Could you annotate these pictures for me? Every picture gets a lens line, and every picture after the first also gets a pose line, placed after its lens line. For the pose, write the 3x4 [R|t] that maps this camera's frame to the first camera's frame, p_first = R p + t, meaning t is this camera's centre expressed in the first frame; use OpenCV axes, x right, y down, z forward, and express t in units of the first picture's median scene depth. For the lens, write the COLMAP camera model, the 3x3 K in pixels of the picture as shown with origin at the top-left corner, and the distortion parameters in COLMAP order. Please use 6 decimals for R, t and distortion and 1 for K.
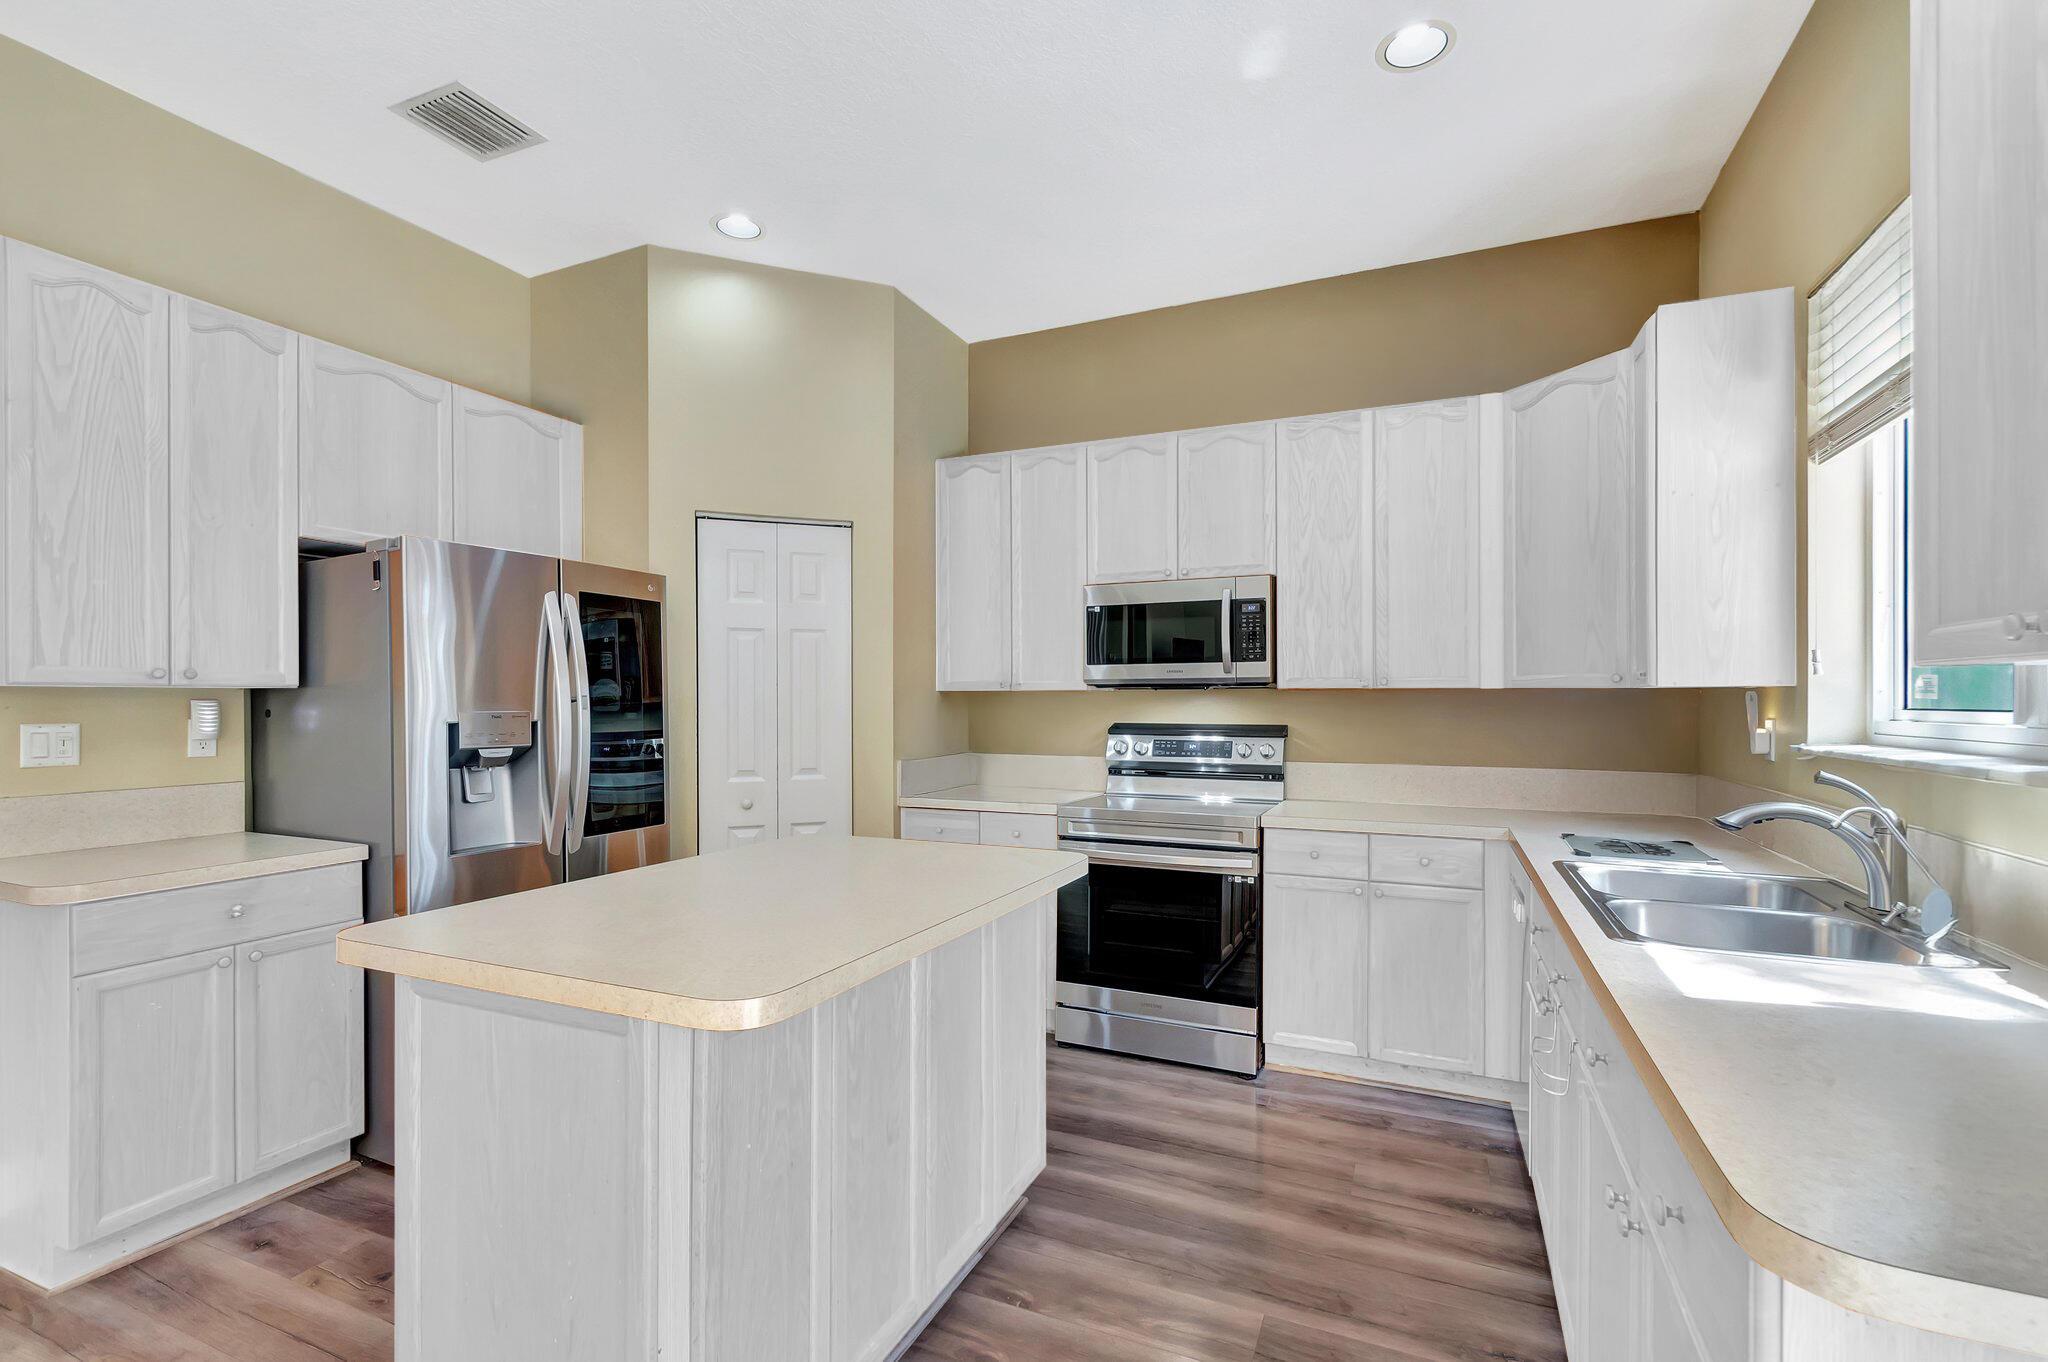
lens RADIAL K [[911.2, 0, 1022.8], [0, 911.2, 697.0], [0, 0, 1]] dist [0.000536, -0.000009]
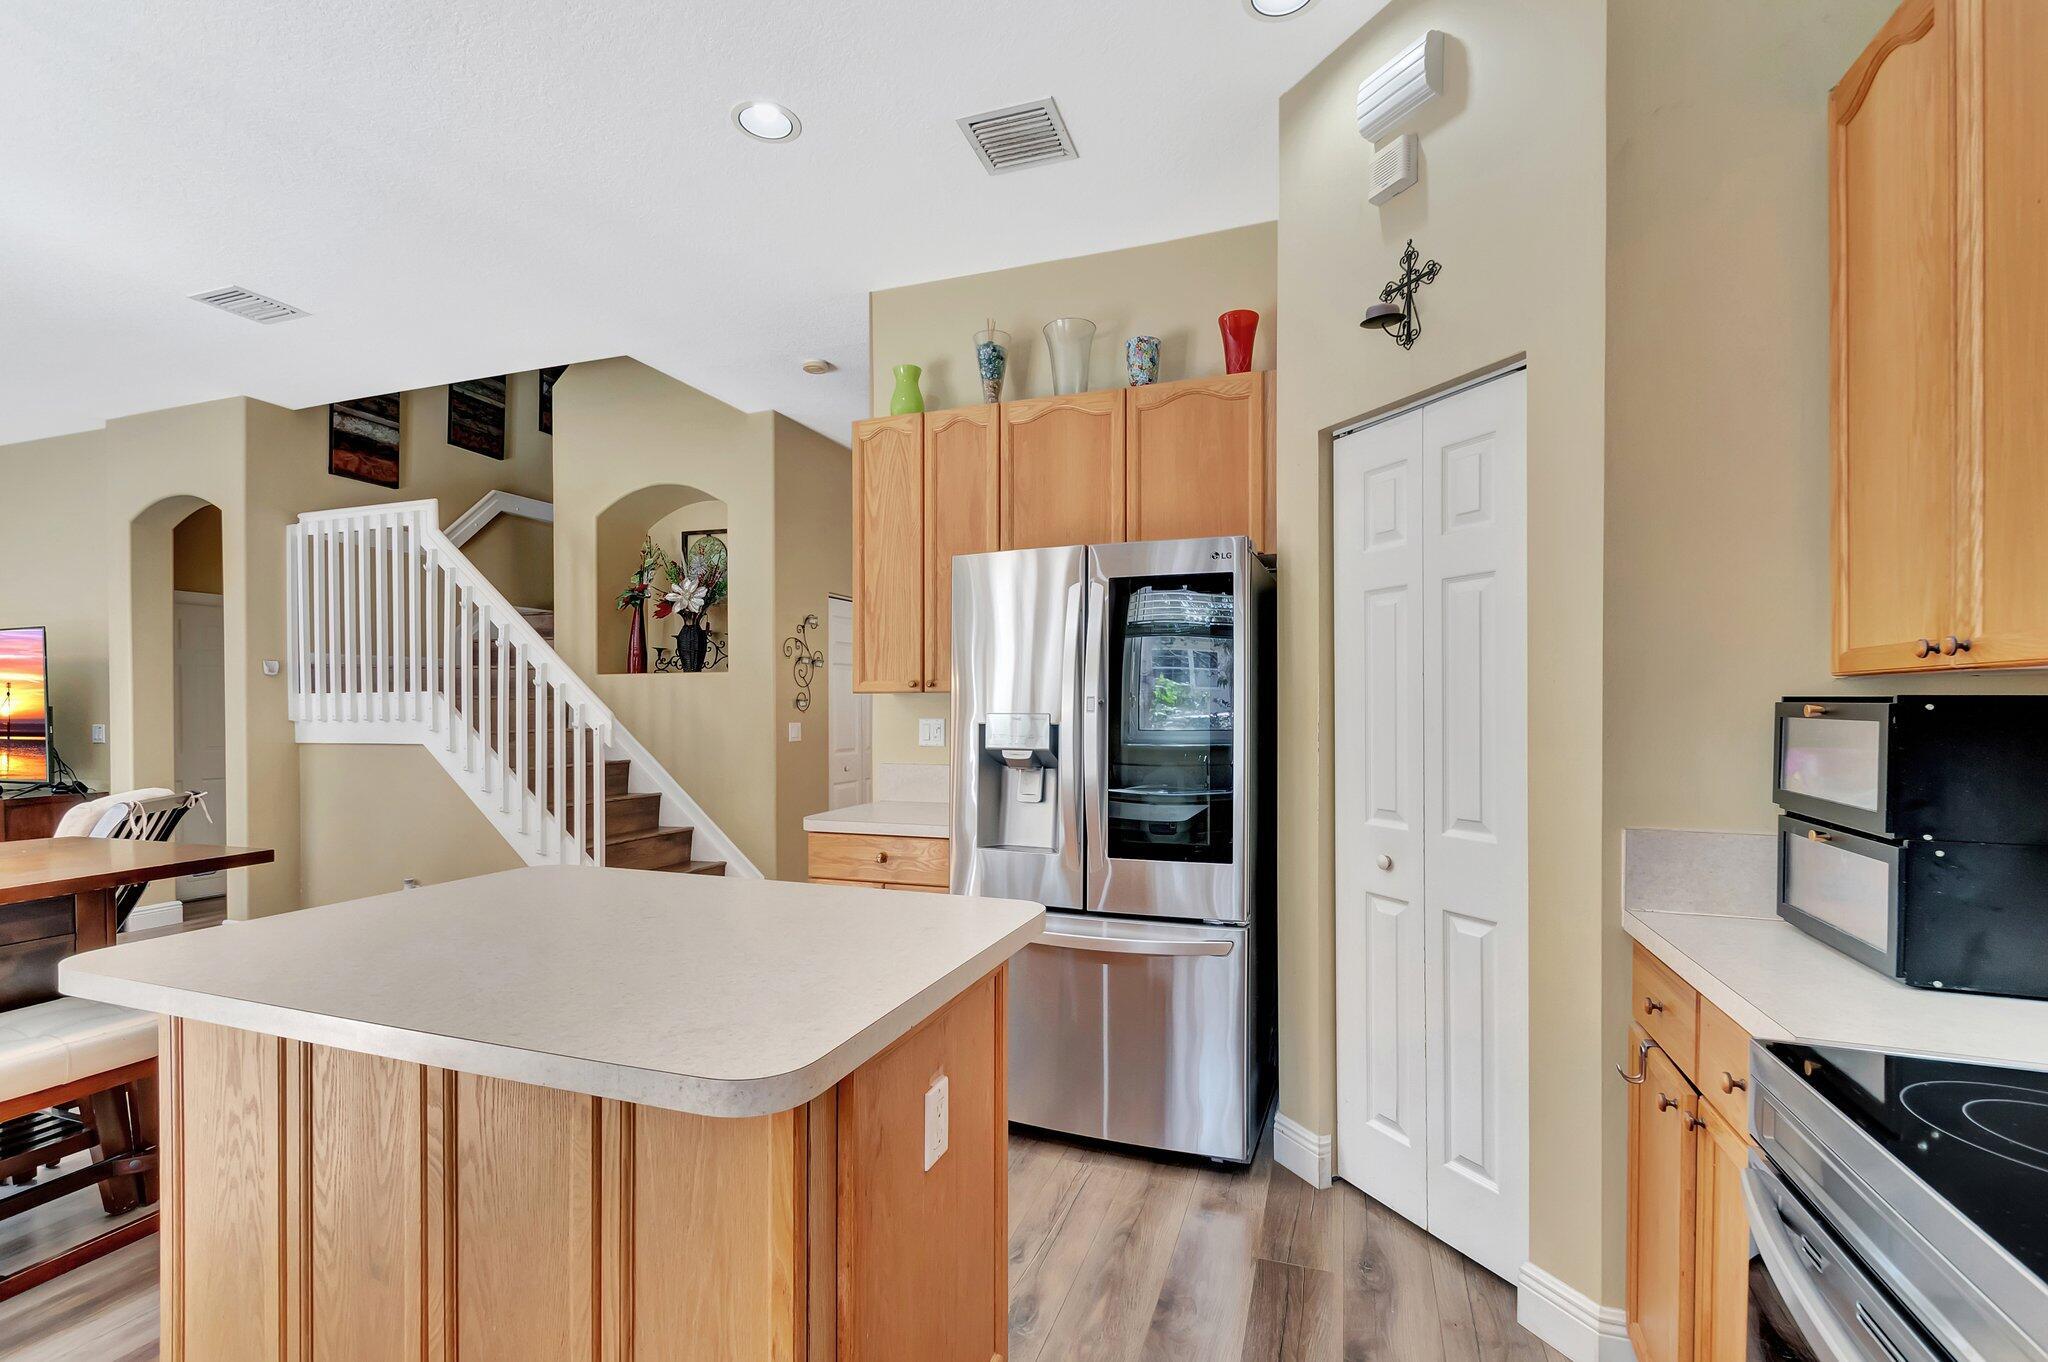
lens RADIAL K [[911.2, 0, 1022.8], [0, 911.2, 697.0], [0, 0, 1]] dist [0.000536, -0.000009]
pose [[0.072949, -0.001140, -0.997335, 0.411140], [0.010818, 0.999941, -0.000352, -0.001989], [0.997277, -0.010763, 0.072957, 0.902527]]
